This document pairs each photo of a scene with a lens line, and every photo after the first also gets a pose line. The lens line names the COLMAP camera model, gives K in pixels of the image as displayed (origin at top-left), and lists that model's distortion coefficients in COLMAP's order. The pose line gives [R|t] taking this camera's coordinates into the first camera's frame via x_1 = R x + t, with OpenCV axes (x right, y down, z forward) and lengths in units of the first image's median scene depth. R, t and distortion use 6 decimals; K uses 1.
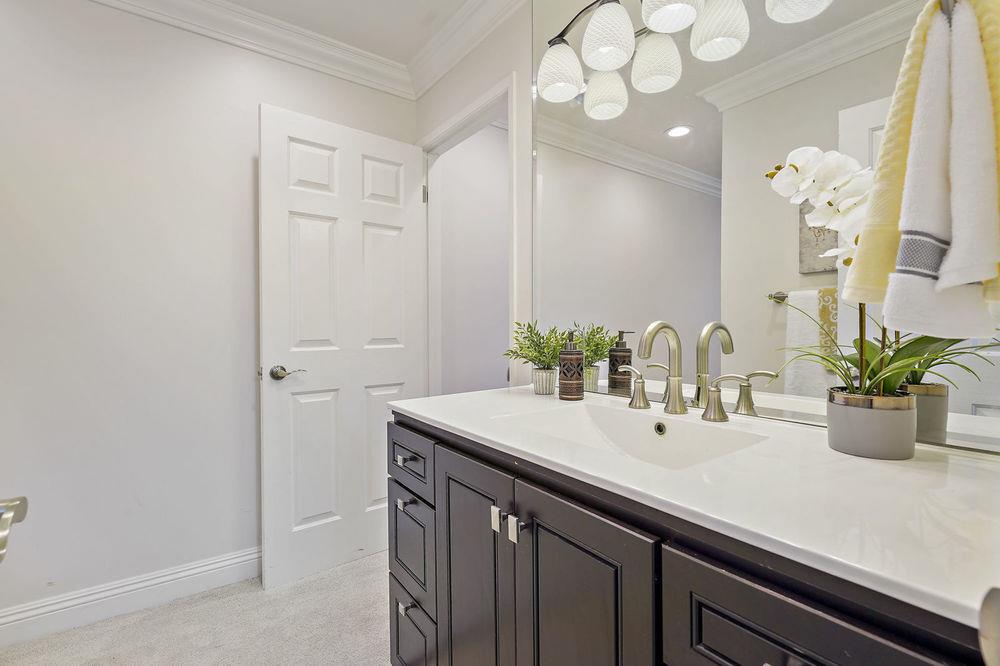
lens RADIAL K [[461.4, 0, 499.0], [0, 461.4, 330.3], [0, 0, 1]] dist [-0.000006, 0.000176]
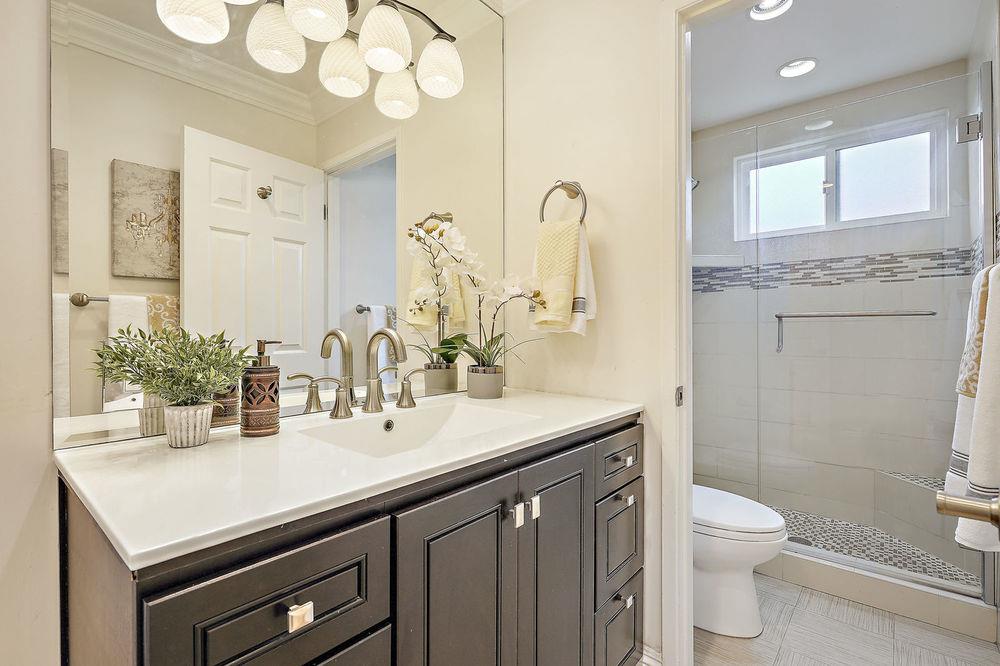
lens RADIAL K [[457.9, 0, 495.7], [0, 457.9, 328.2], [0, 0, 1]] dist [-0.003104, 0.002337]
pose [[-0.238576, 0.004381, 0.971114, -0.644878], [0.014391, 0.999896, -0.000975, -0.013771], [-0.971017, 0.013742, -0.238614, 0.822176]]
